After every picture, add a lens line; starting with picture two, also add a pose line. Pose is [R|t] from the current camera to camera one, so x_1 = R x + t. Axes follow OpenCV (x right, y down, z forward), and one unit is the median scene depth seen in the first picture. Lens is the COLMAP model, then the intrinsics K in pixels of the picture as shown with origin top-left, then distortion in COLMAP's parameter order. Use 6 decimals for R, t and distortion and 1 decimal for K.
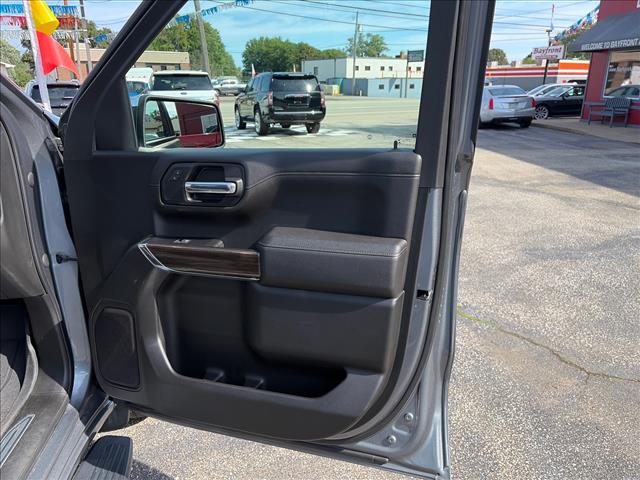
lens RADIAL K [[489.2, 0, 318.1], [0, 489.2, 242.2], [0, 0, 1]] dist [0.006412, 0.003794]
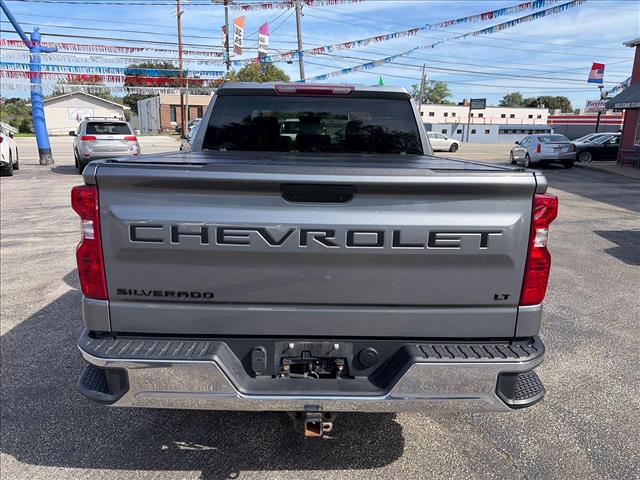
lens RADIAL K [[489.2, 0, 318.1], [0, 489.2, 242.2], [0, 0, 1]] dist [0.006412, 0.003794]
pose [[0.992665, 0.045717, -0.111922, -0.046011], [-0.054505, 0.995559, -0.076756, 0.069018], [0.107916, 0.082293, 0.990748, -0.232691]]
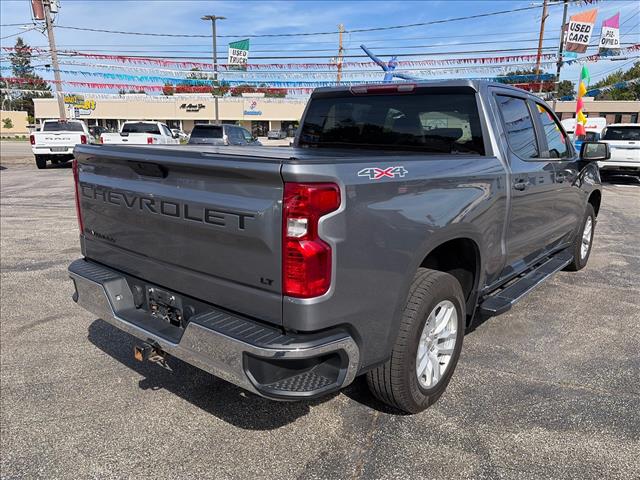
lens RADIAL K [[492.4, 0, 318.1], [0, 492.4, 240.3], [0, 0, 1]] dist [0.005099, -0.007404]
pose [[0.680069, 0.169131, -0.713373, 0.060435], [-0.236251, 0.971678, 0.005150, 0.058839], [0.694040, 0.165033, 0.700766, -0.194019]]
